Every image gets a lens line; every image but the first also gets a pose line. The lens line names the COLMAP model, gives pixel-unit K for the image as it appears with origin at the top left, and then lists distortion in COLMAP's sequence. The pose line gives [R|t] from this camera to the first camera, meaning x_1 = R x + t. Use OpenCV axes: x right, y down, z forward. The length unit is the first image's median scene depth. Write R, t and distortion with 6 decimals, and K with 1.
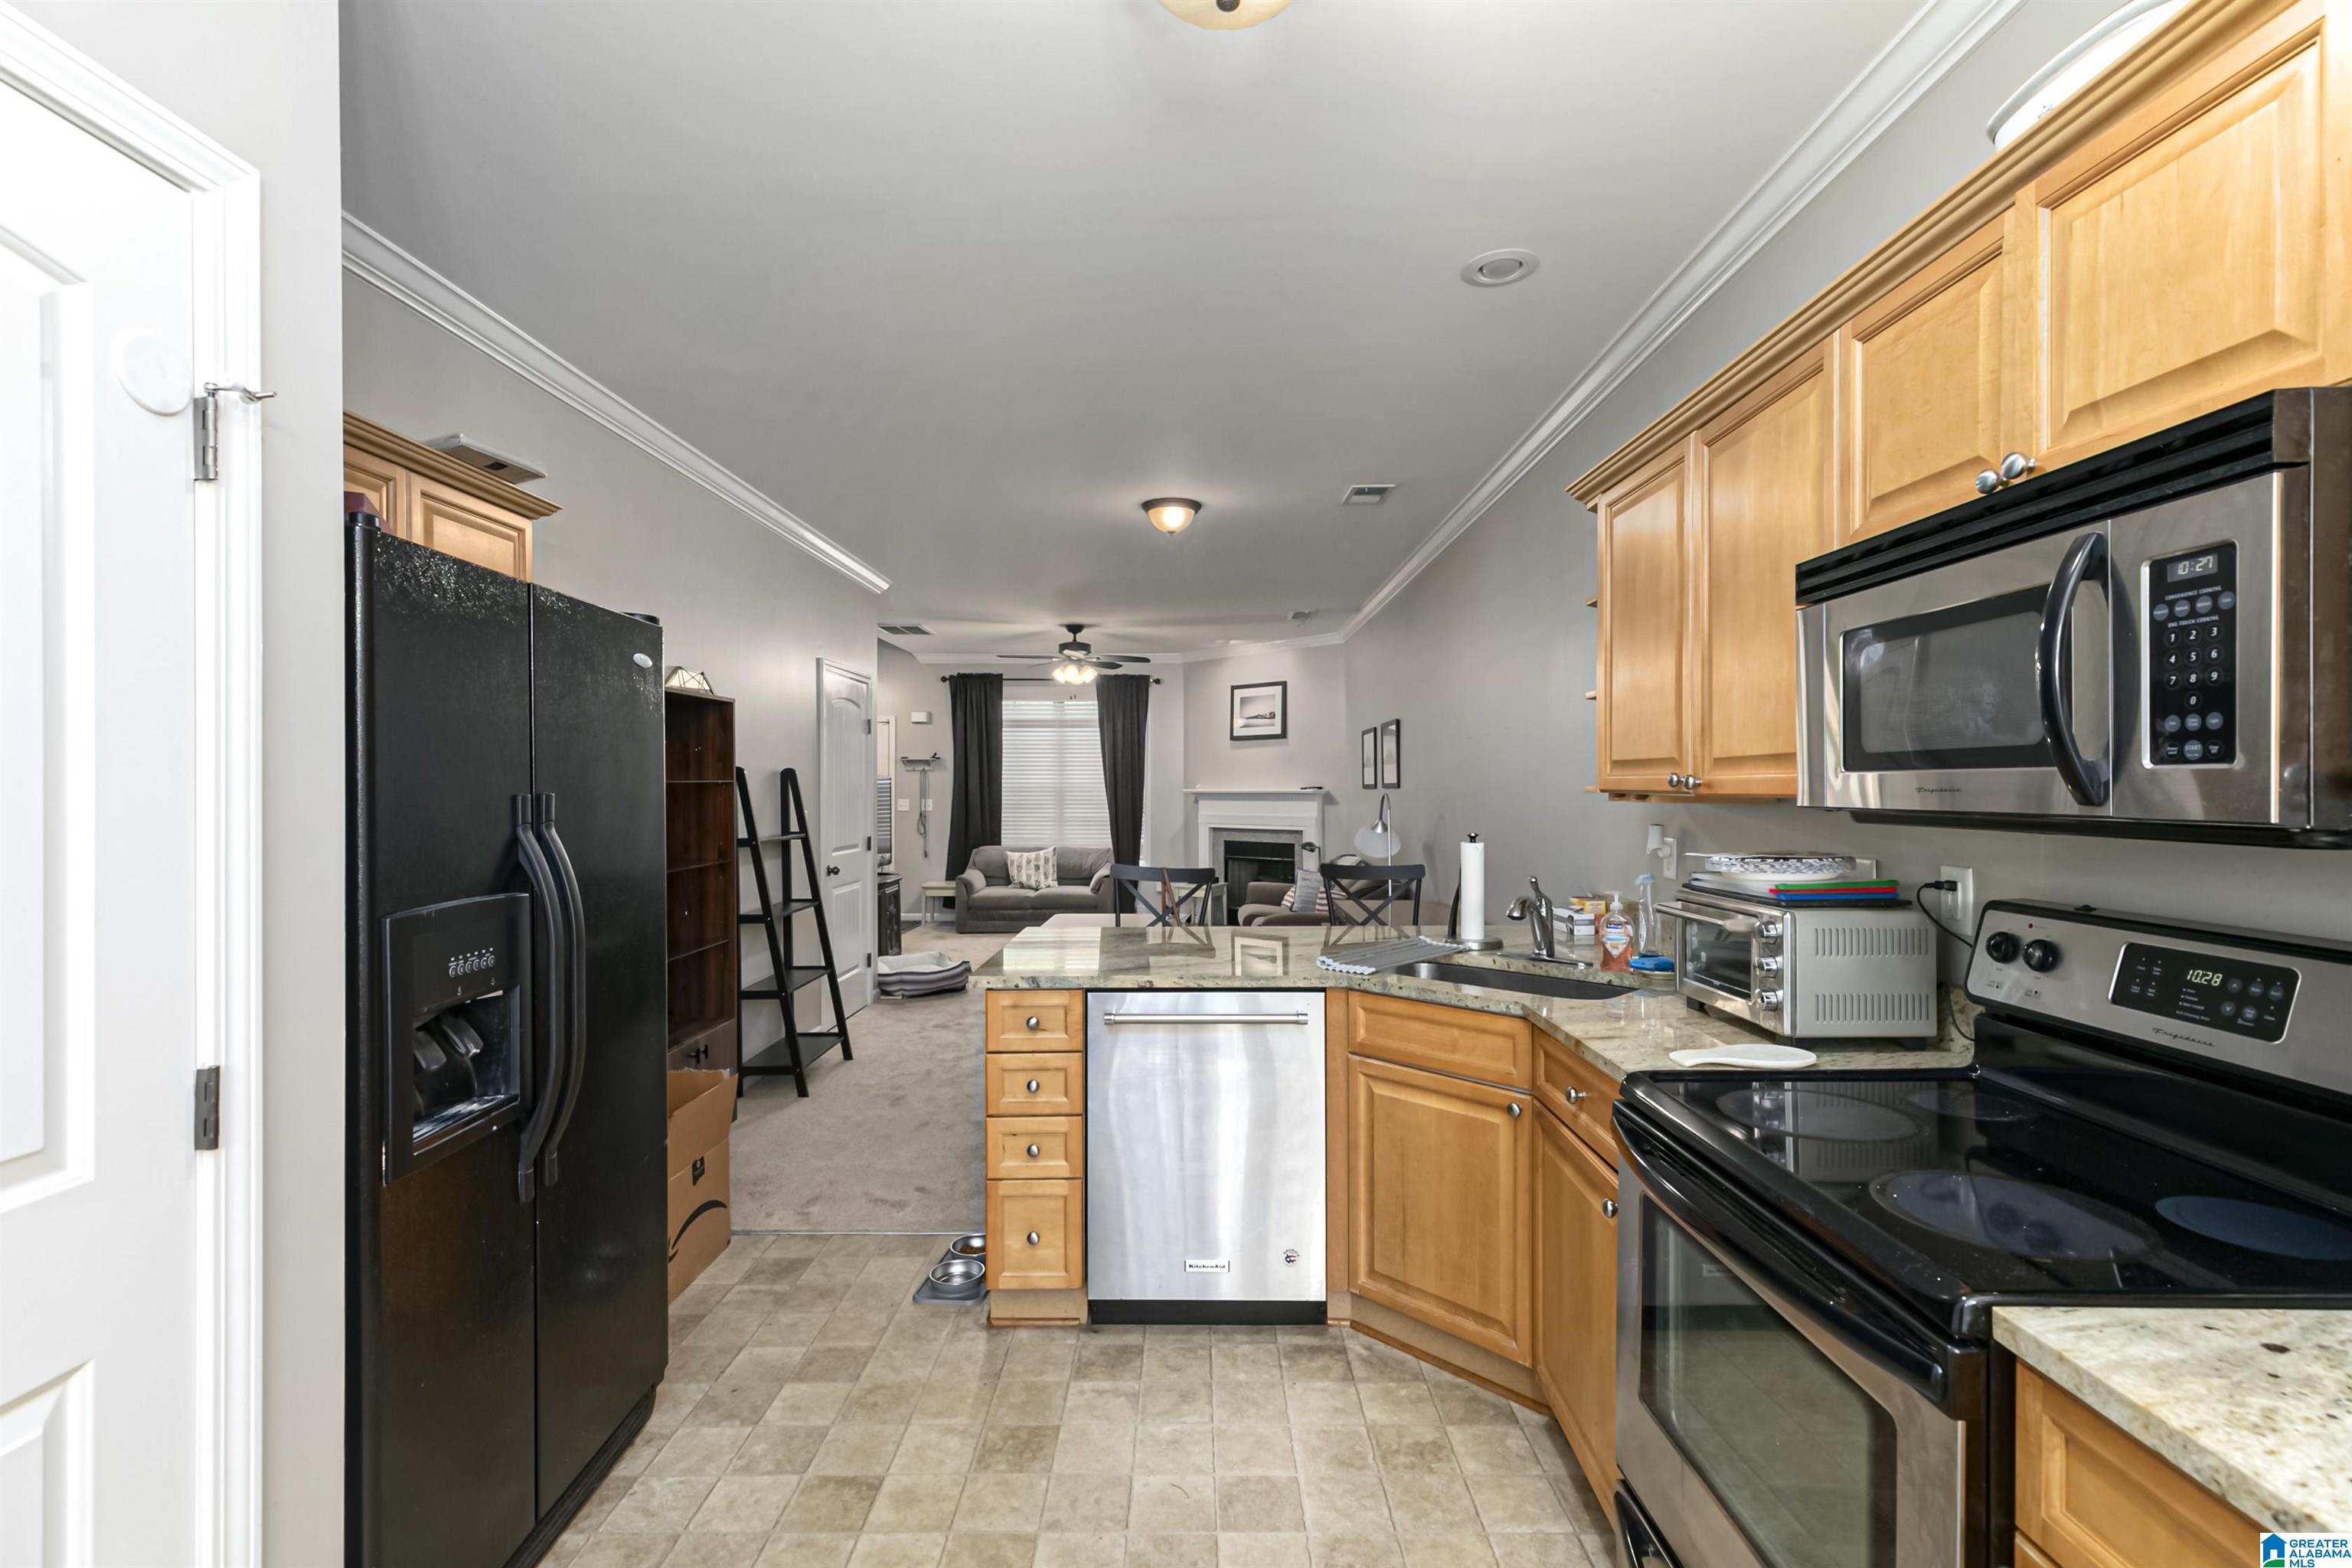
lens RADIAL K [[1055.0, 0, 1181.4], [0, 1055.0, 792.6], [0, 0, 1]] dist [0.008110, -0.001608]
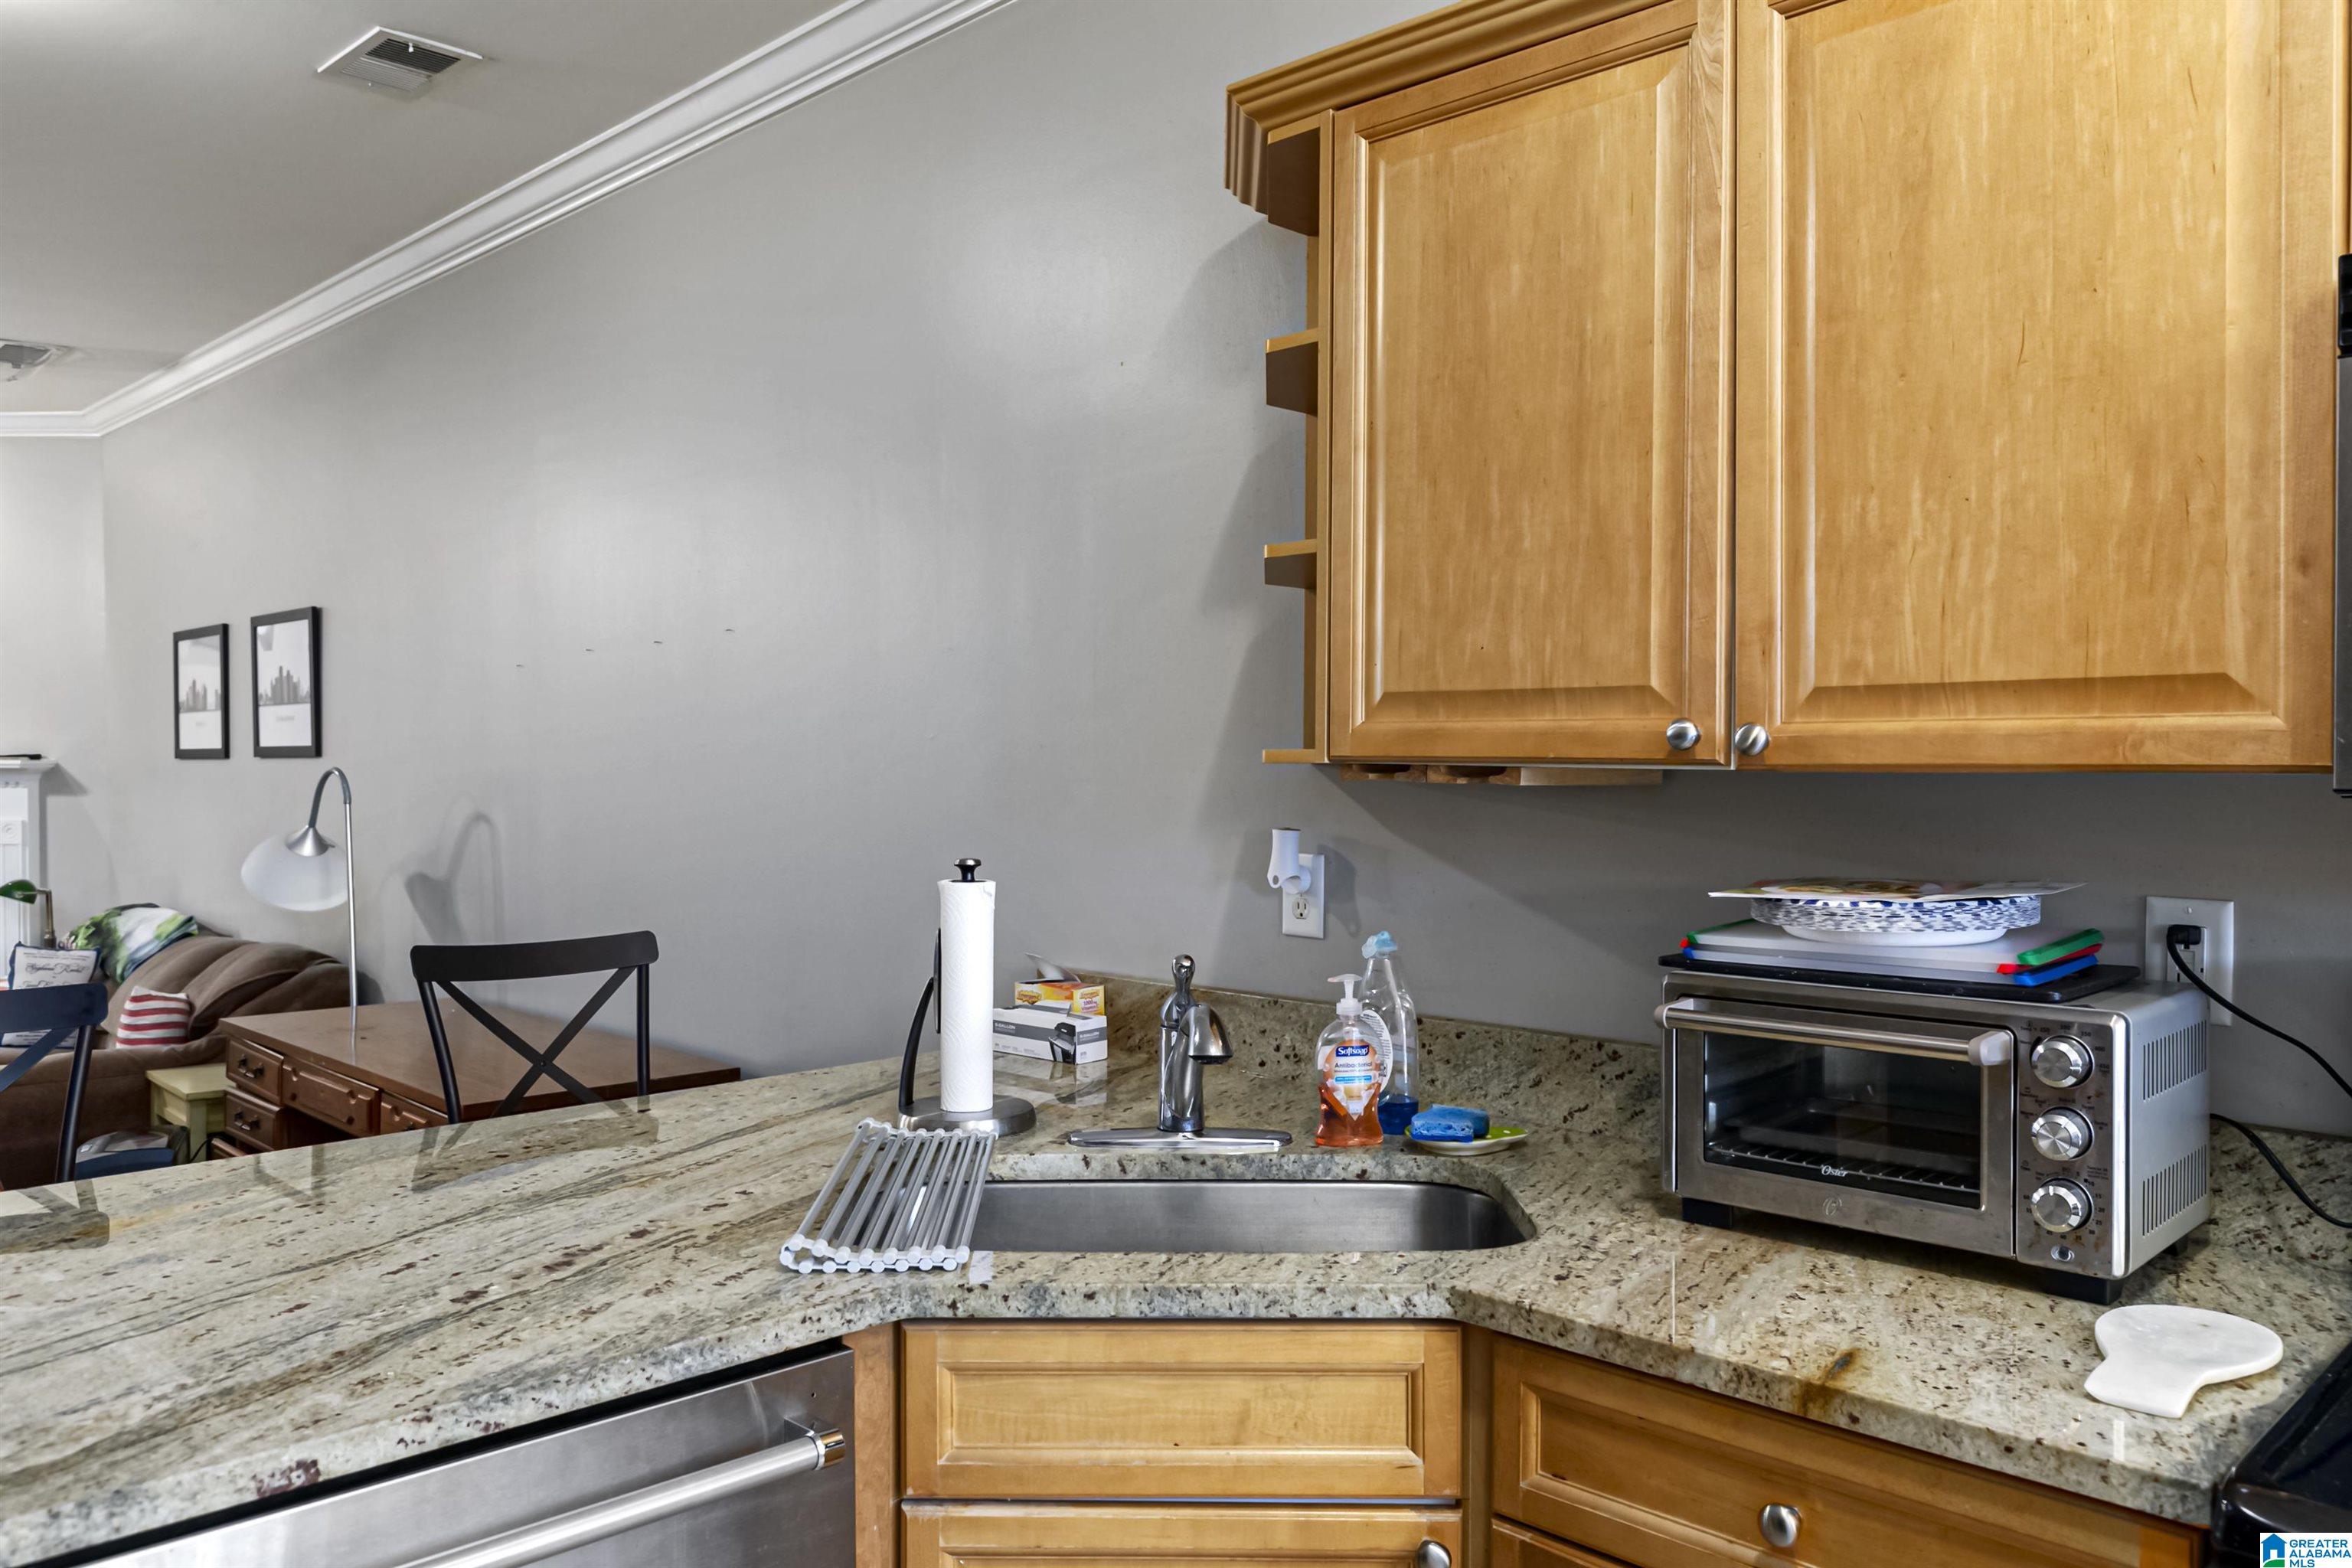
lens RADIAL K [[1717.8, 0, 1178.5], [0, 1717.8, 781.6], [0, 0, 1]] dist [0.011025, -0.007631]
pose [[0.698833, -0.004810, 0.715268, -0.047996], [-0.000310, 0.999975, 0.007028, 0.000609], [-0.715285, -0.005133, 0.698814, 0.137352]]
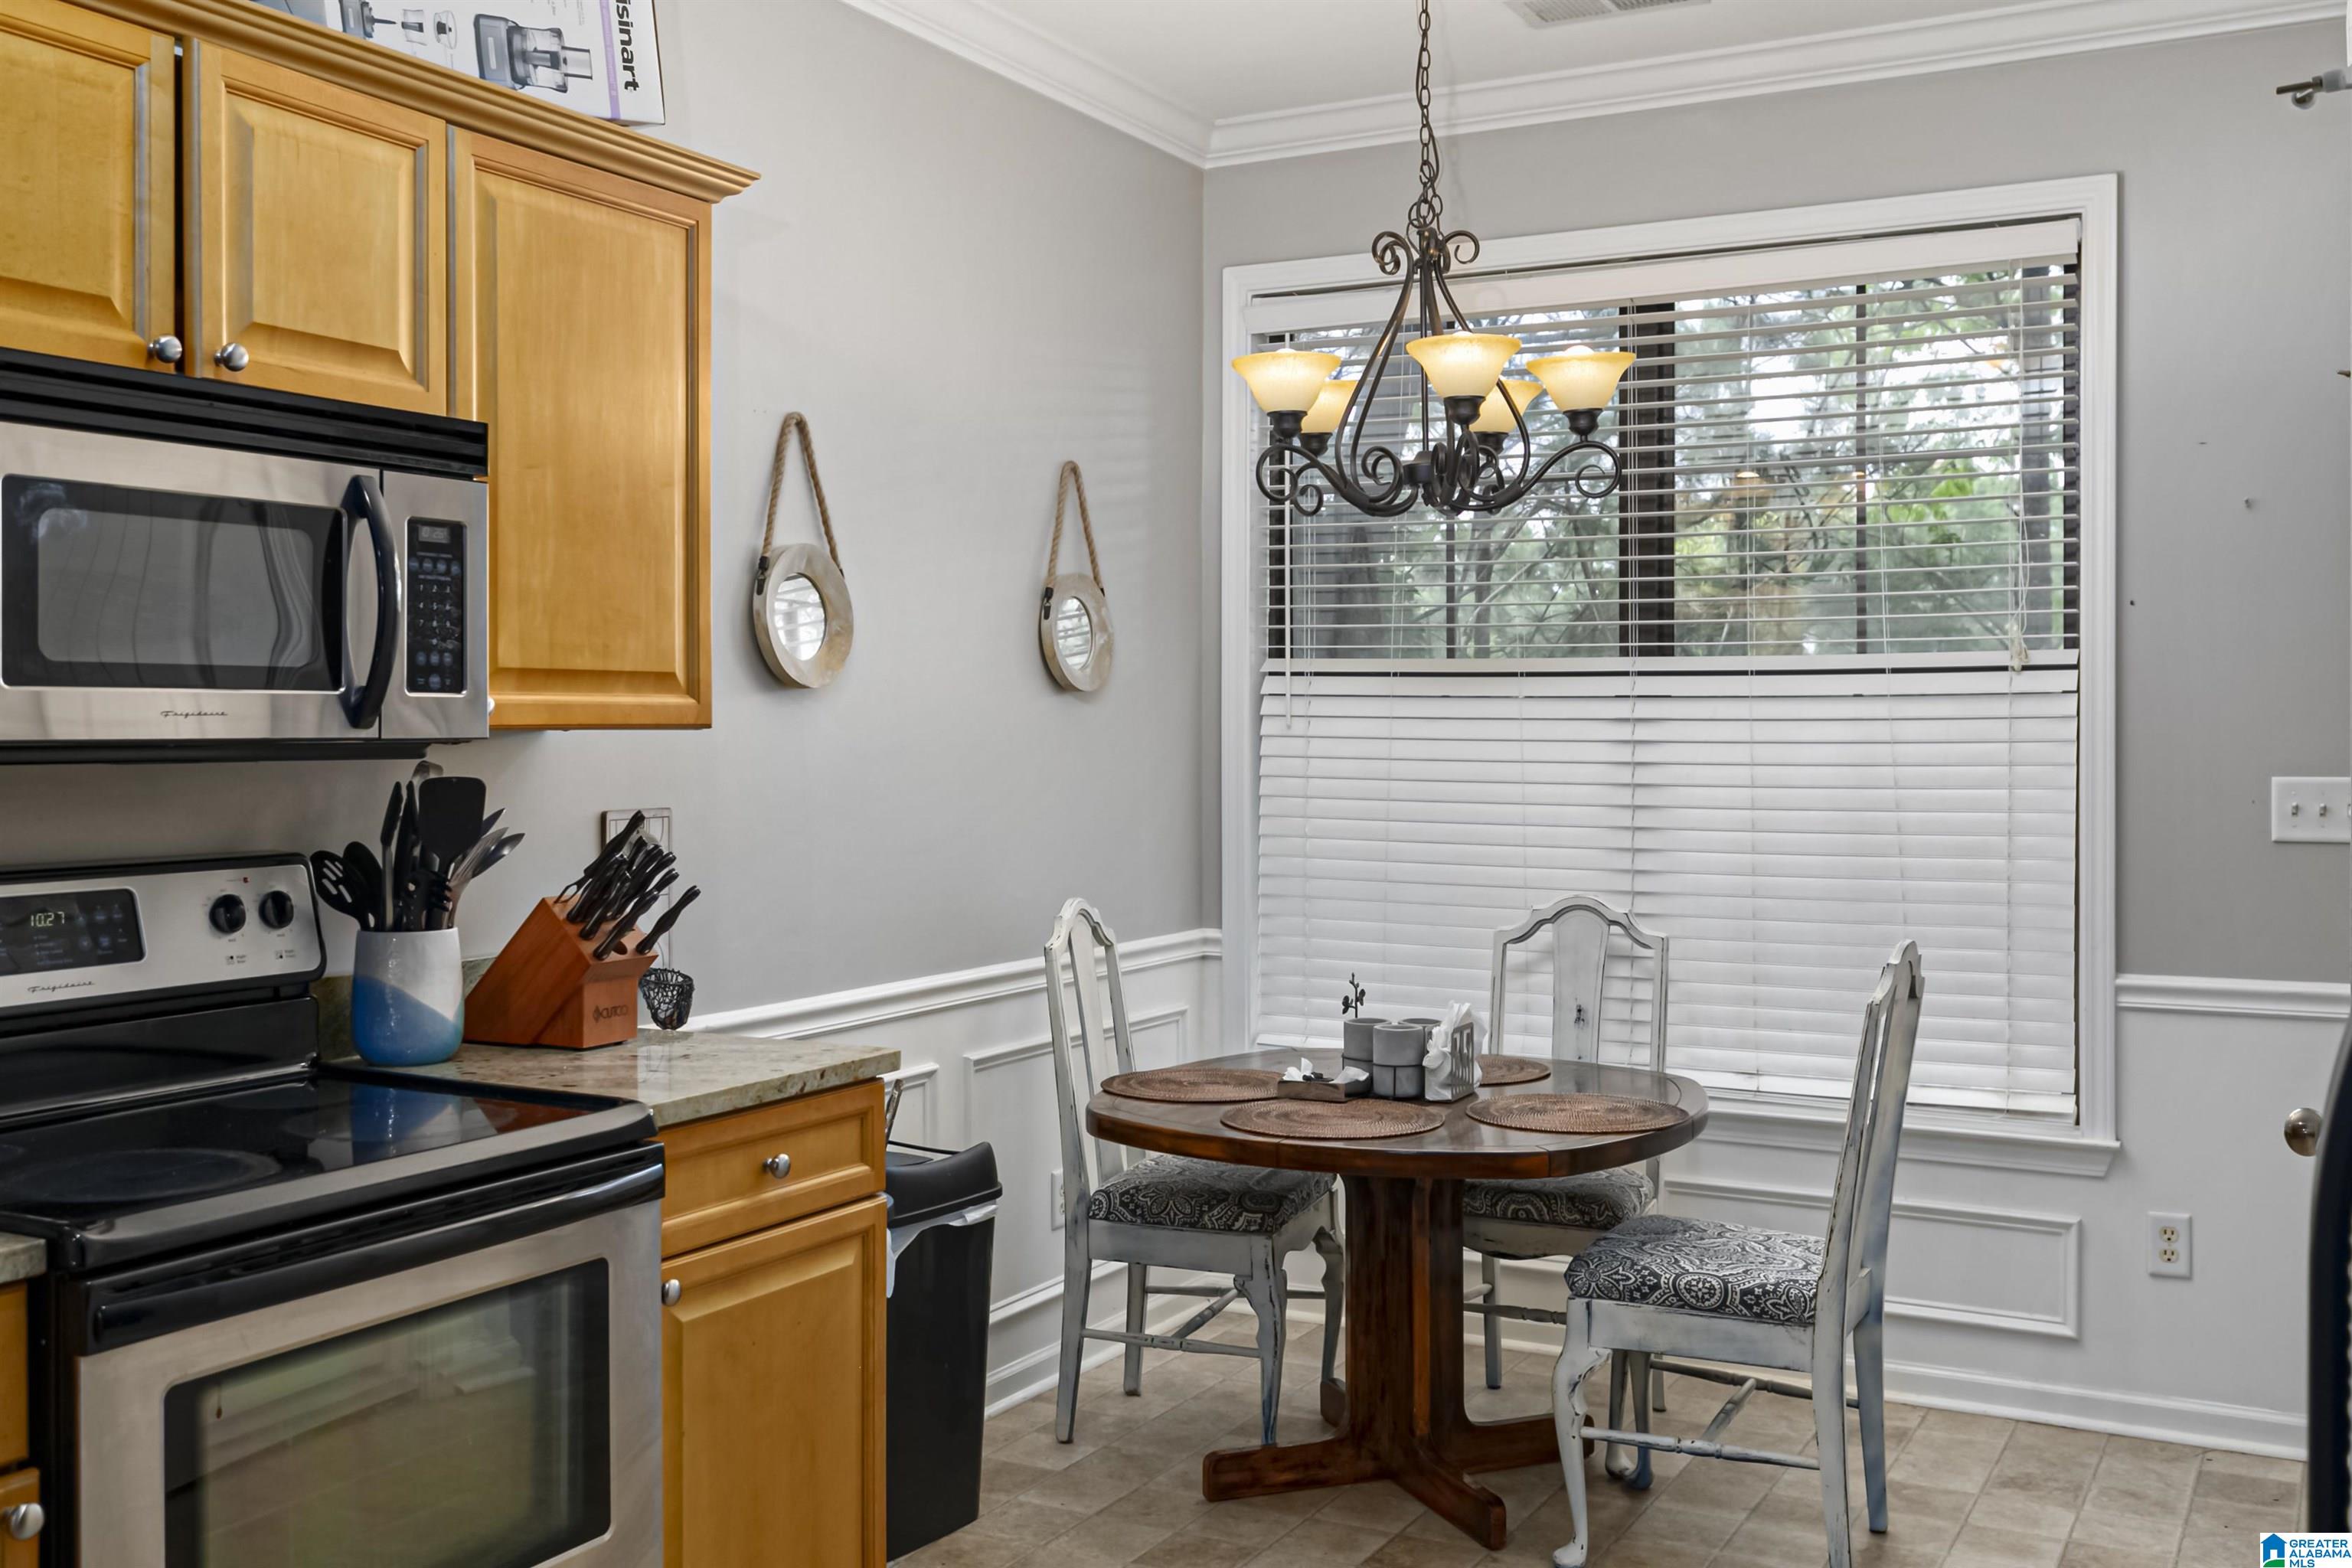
lens RADIAL K [[2247.8, 0, 1172.8], [0, 2247.8, 741.7], [0, 0, 1]] dist [0.016847, 0.000000]
pose [[-0.883307, -0.000452, 0.468795, -0.103352], [0.006185, 0.999901, 0.012618, 0.000212], [-0.468755, 0.014044, -0.883217, 0.289570]]
